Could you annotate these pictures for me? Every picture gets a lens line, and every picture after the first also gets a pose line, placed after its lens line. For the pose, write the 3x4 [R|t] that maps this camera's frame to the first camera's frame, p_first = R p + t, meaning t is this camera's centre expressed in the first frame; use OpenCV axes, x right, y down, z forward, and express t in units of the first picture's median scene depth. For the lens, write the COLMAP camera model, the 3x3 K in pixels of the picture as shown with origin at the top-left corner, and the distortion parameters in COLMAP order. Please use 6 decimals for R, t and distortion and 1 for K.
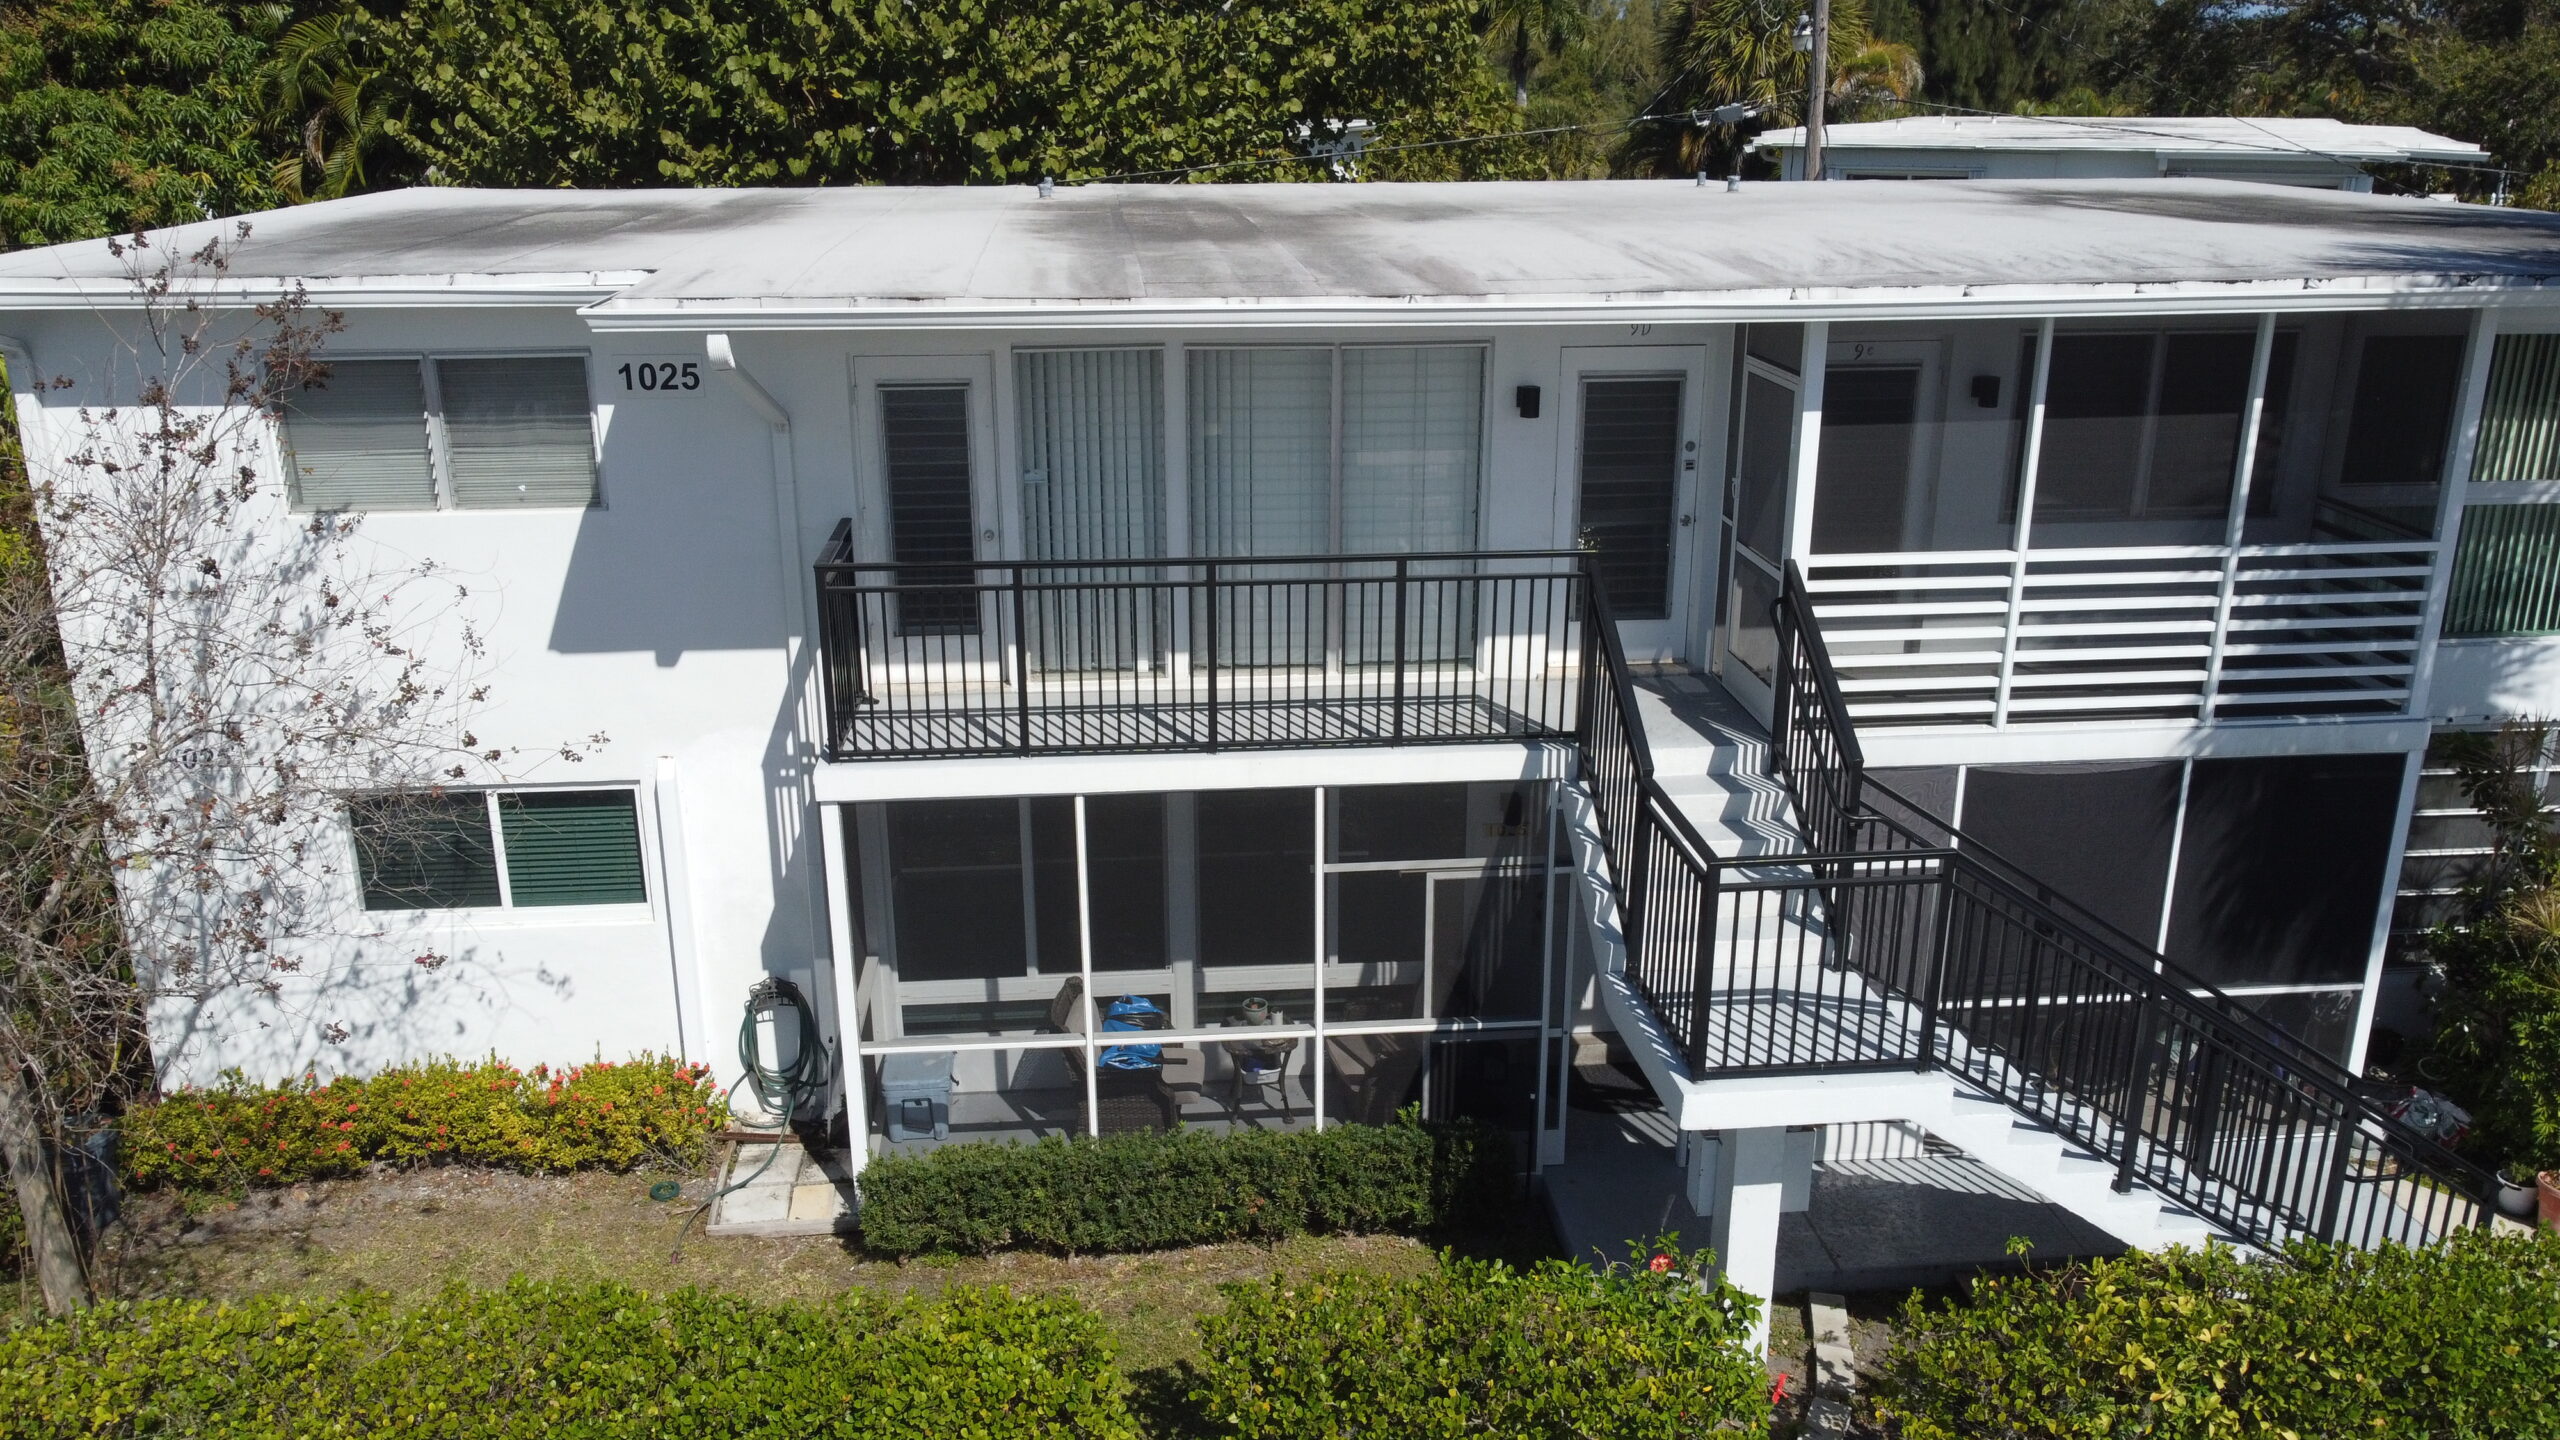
lens RADIAL K [[1916.5, 0, 1283.4], [0, 1916.5, 716.8], [0, 0, 1]] dist [0.008669, 0.009714]
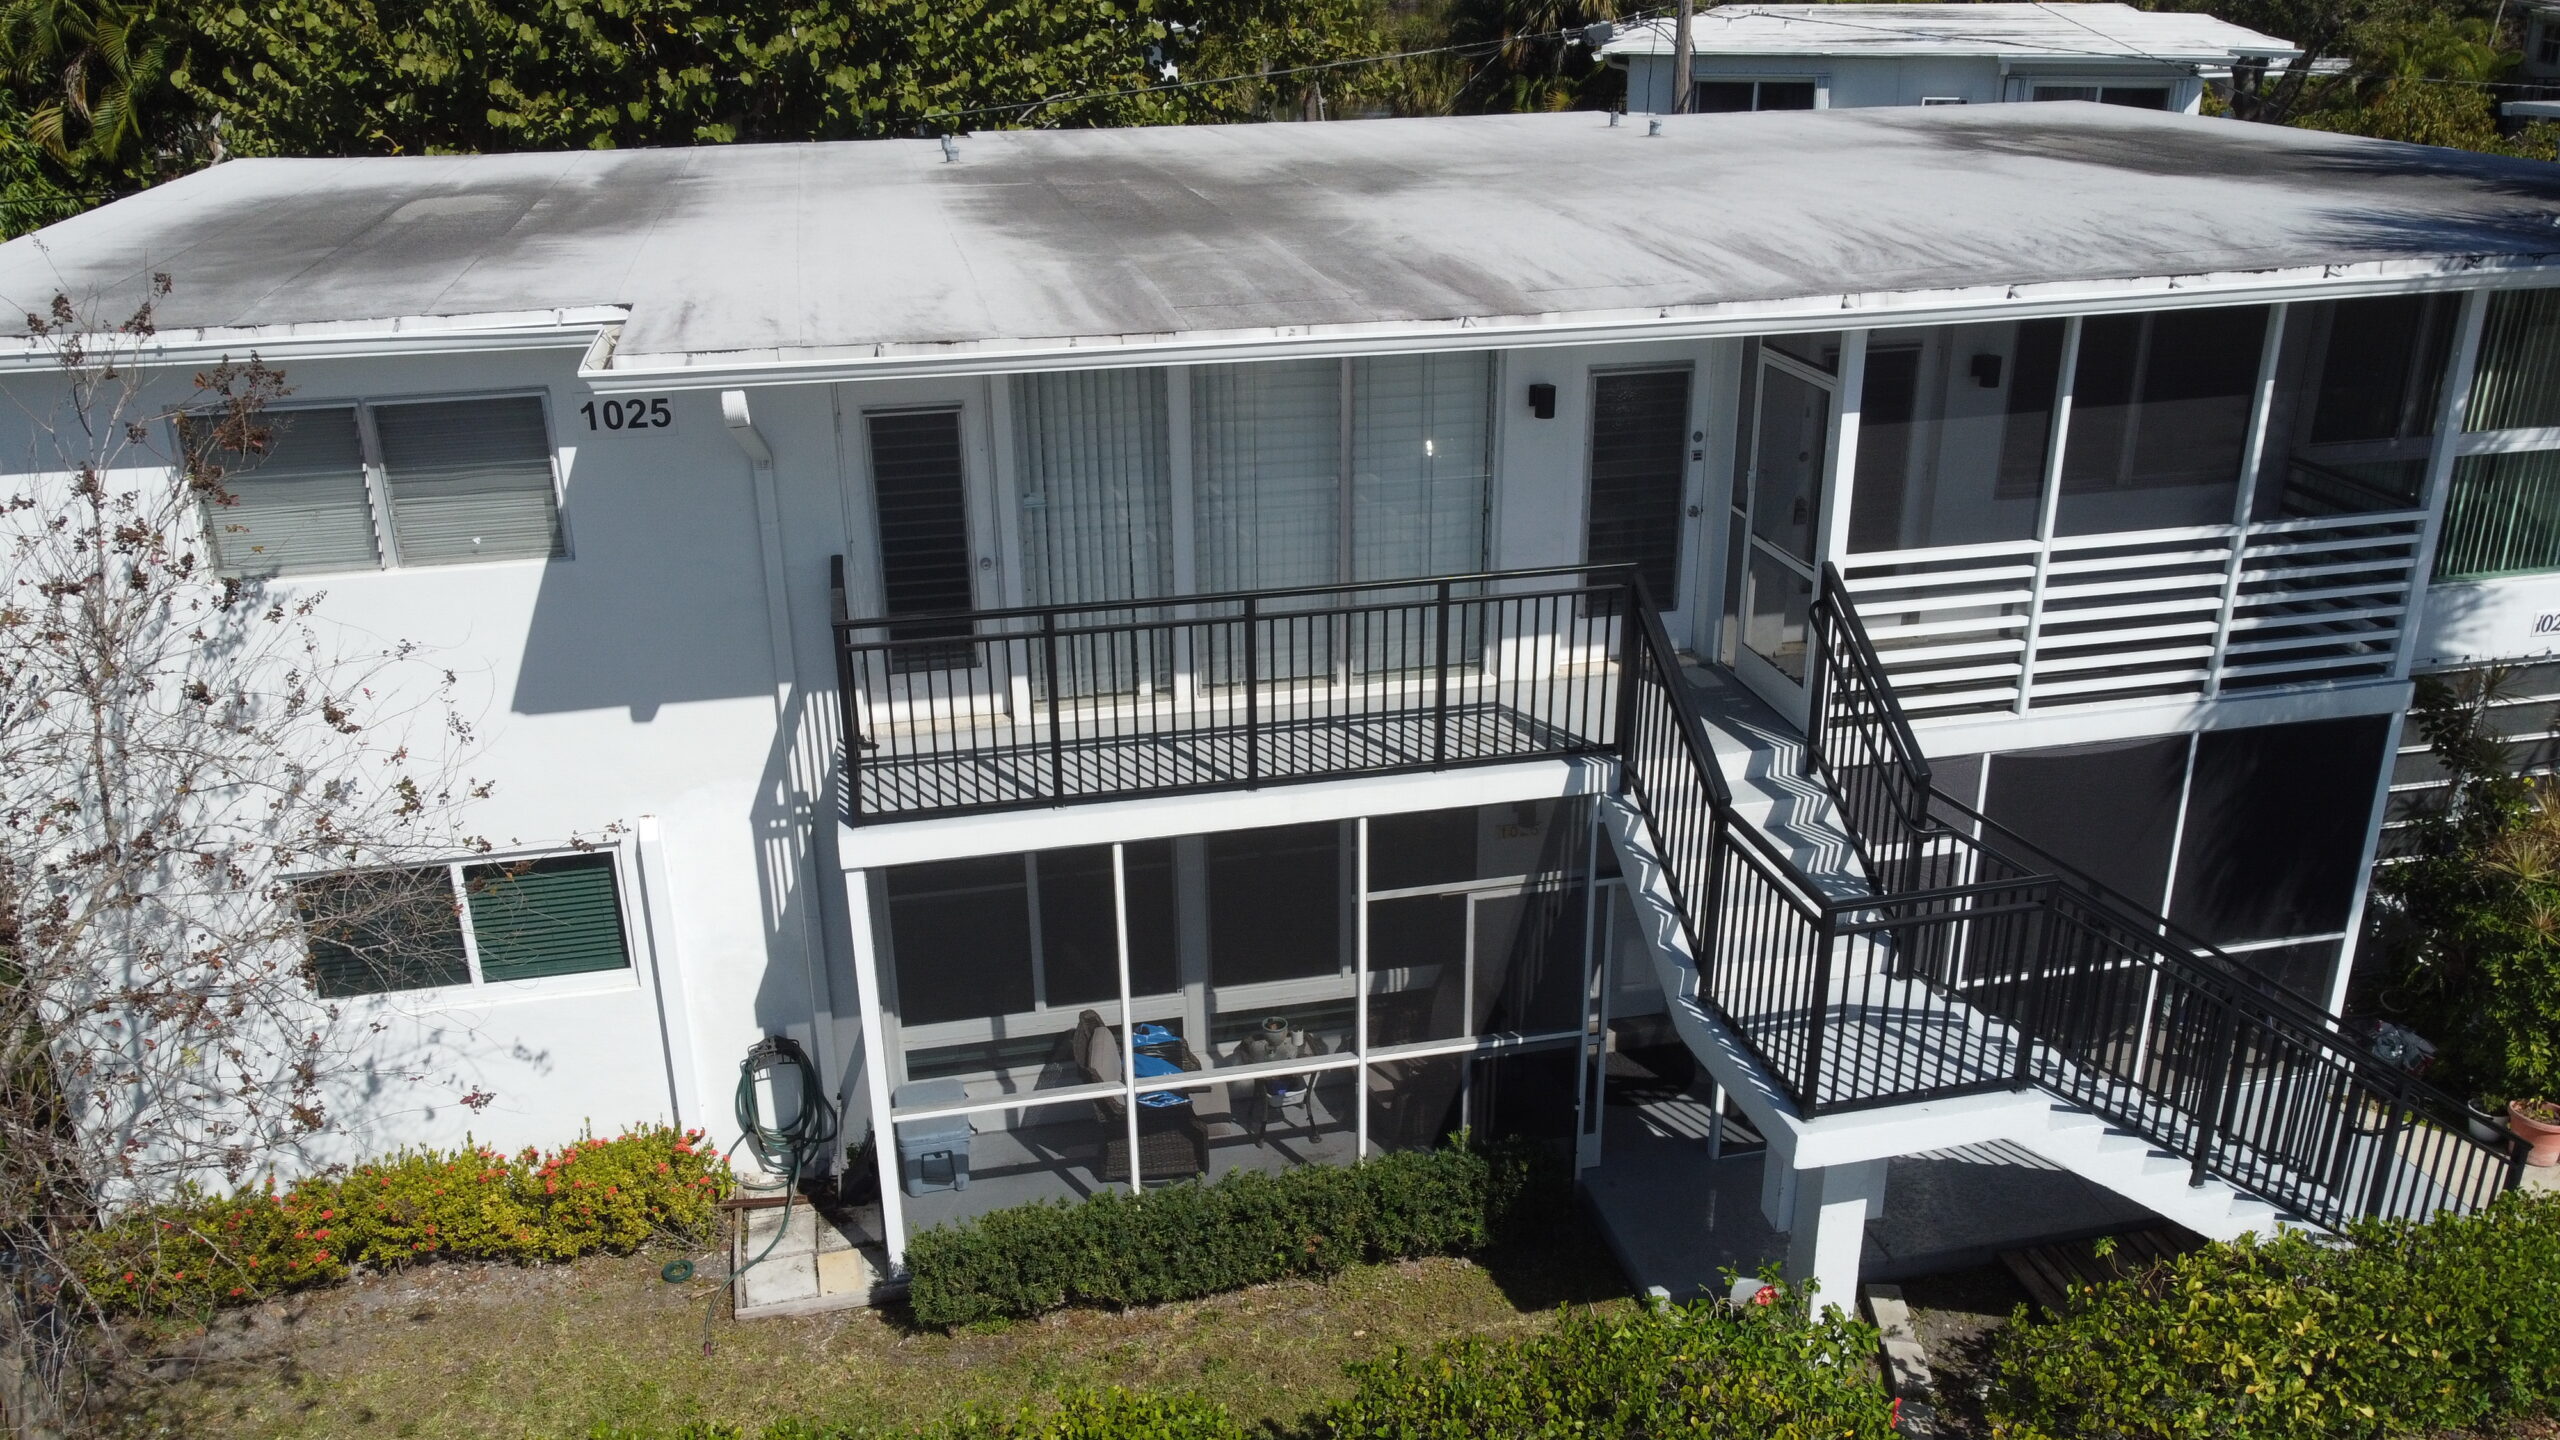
lens RADIAL K [[1916.5, 0, 1276.3], [0, 1916.5, 713.9], [0, 0, 1]] dist [0.008669, 0.009714]
pose [[0.992485, -0.055430, 0.109095, -0.122188], [0.048639, 0.996767, 0.063952, -0.076388], [-0.112287, -0.058165, 0.991972, 0.045350]]
